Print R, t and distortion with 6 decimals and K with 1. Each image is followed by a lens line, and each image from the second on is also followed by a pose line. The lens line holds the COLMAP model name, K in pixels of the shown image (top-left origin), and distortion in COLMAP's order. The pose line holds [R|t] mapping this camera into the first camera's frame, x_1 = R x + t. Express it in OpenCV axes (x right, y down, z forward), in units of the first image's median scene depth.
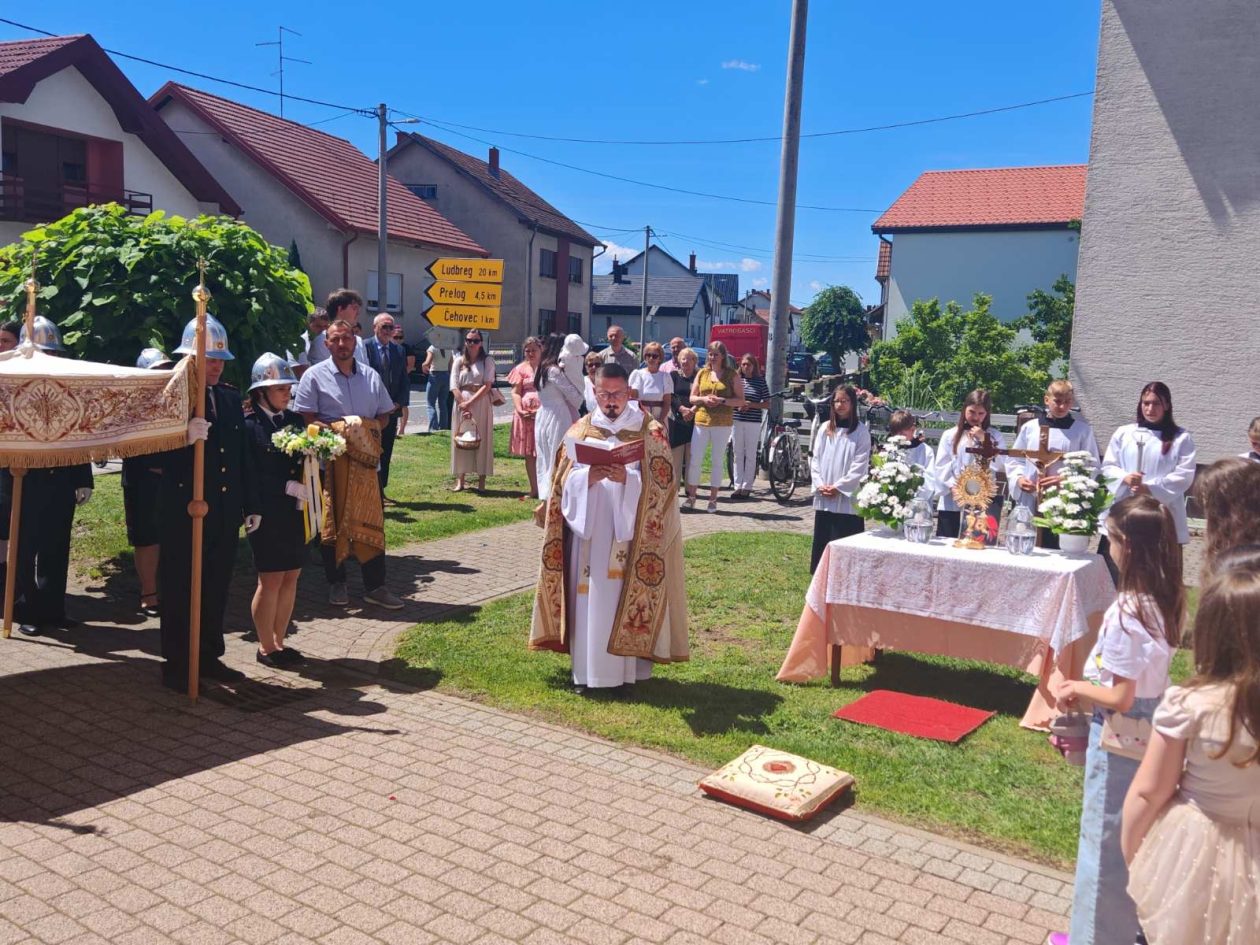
lens RADIAL K [[1097.2, 0, 630.0], [0, 1097.2, 472.5], [0, 0, 1]] dist [0.030479, 0.009063]
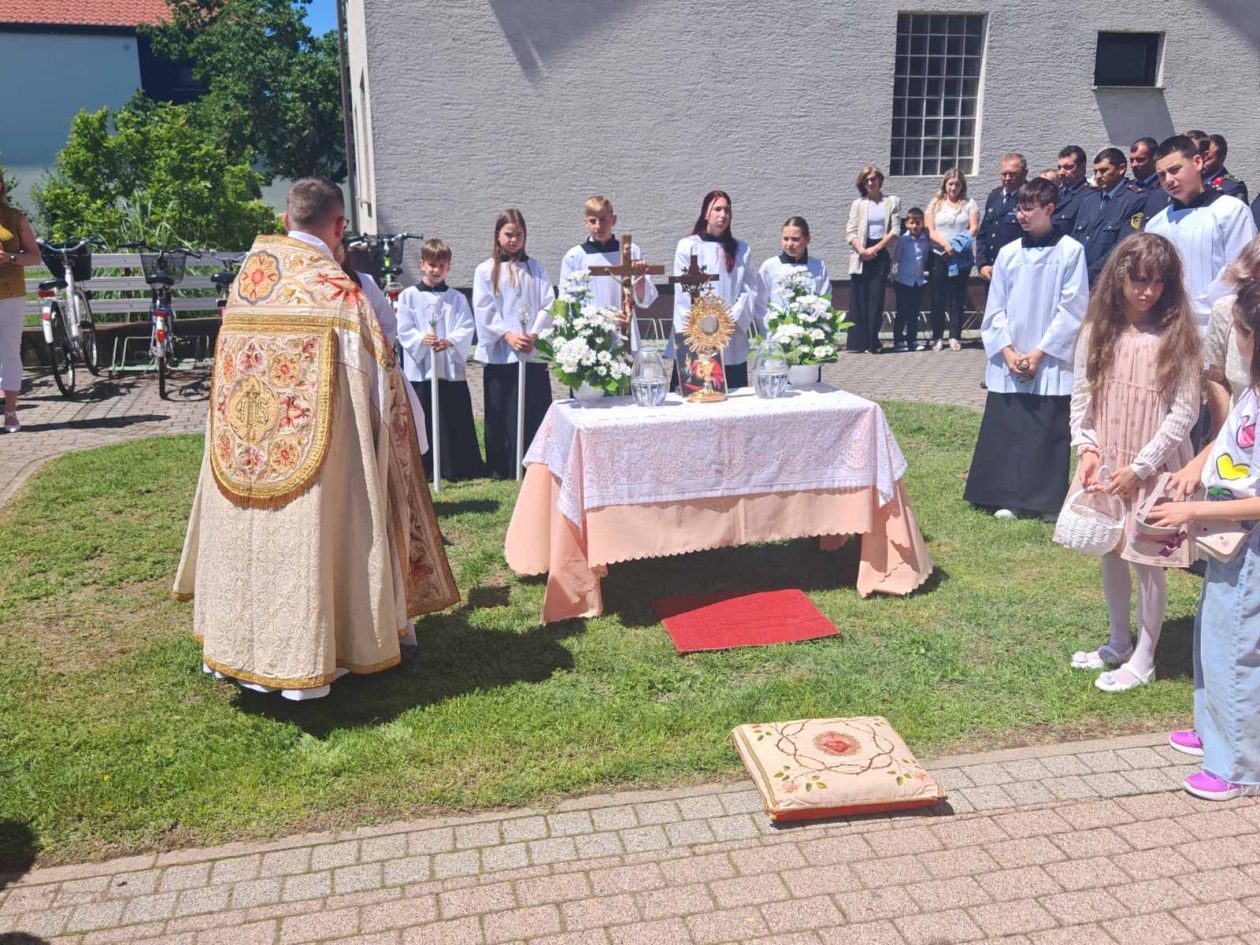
lens RADIAL K [[1170.4, 0, 630.0], [0, 1170.4, 472.5], [0, 0, 1]] dist [0.027337, 0.002698]
pose [[0.670935, -0.209477, 0.711313, -0.337179], [0.116345, 0.977125, 0.178016, -0.038036], [-0.732332, -0.036680, 0.679959, 0.442526]]
